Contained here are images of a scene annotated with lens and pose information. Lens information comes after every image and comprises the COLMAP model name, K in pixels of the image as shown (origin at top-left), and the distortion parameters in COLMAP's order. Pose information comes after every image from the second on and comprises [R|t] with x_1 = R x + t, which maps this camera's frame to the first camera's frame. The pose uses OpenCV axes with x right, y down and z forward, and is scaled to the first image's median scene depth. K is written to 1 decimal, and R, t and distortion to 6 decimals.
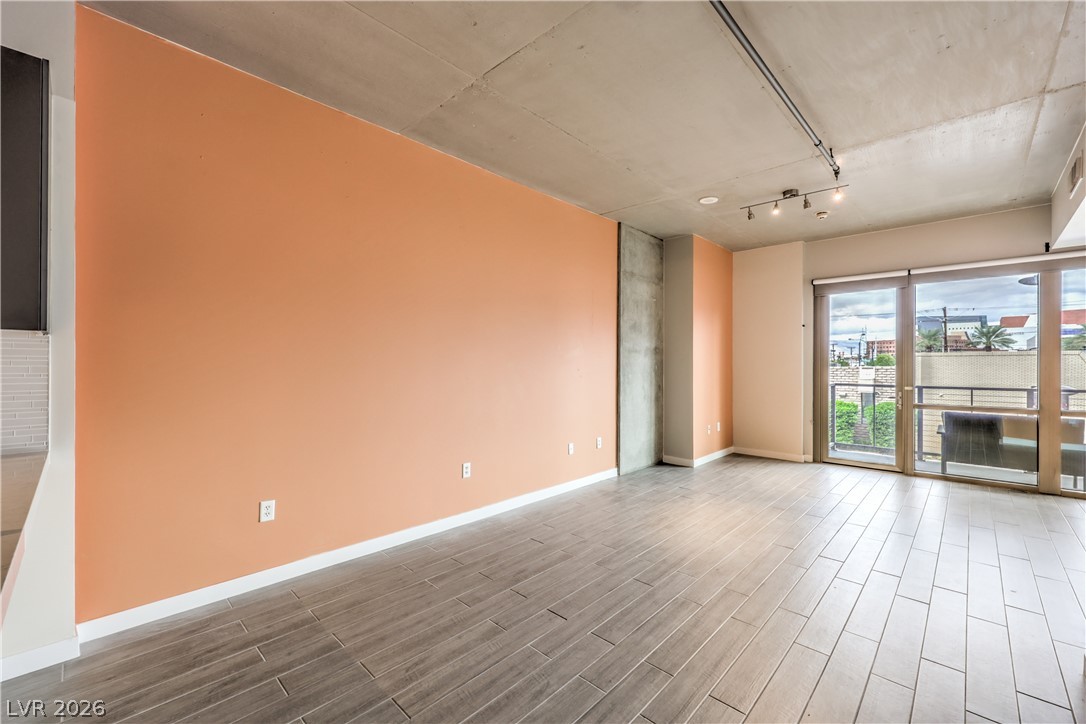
lens RADIAL K [[447.8, 0, 553.0], [0, 447.8, 365.8], [0, 0, 1]] dist [0.000880, -0.000231]
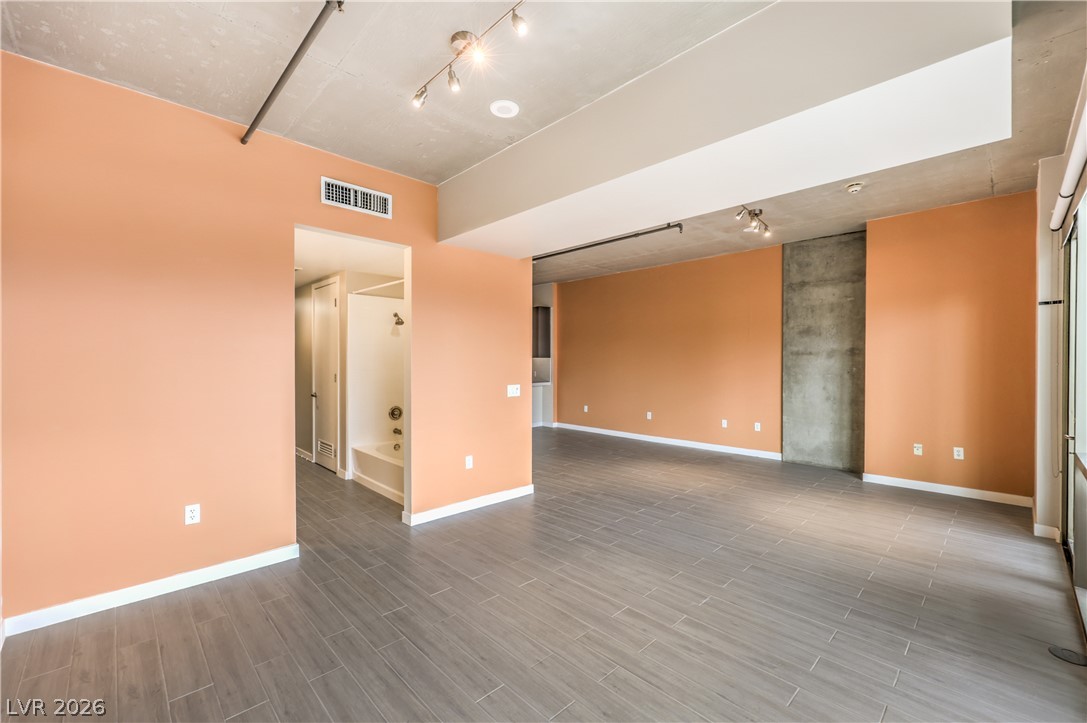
lens RADIAL K [[448.2, 0, 560.3], [0, 448.2, 363.3], [0, 0, 1]] dist [0.000880, -0.000231]
pose [[-0.035879, 0.004068, -0.999348, 1.276954], [-0.000972, 0.999991, 0.004105, -0.013444], [0.999356, 0.001118, -0.035875, 0.439967]]
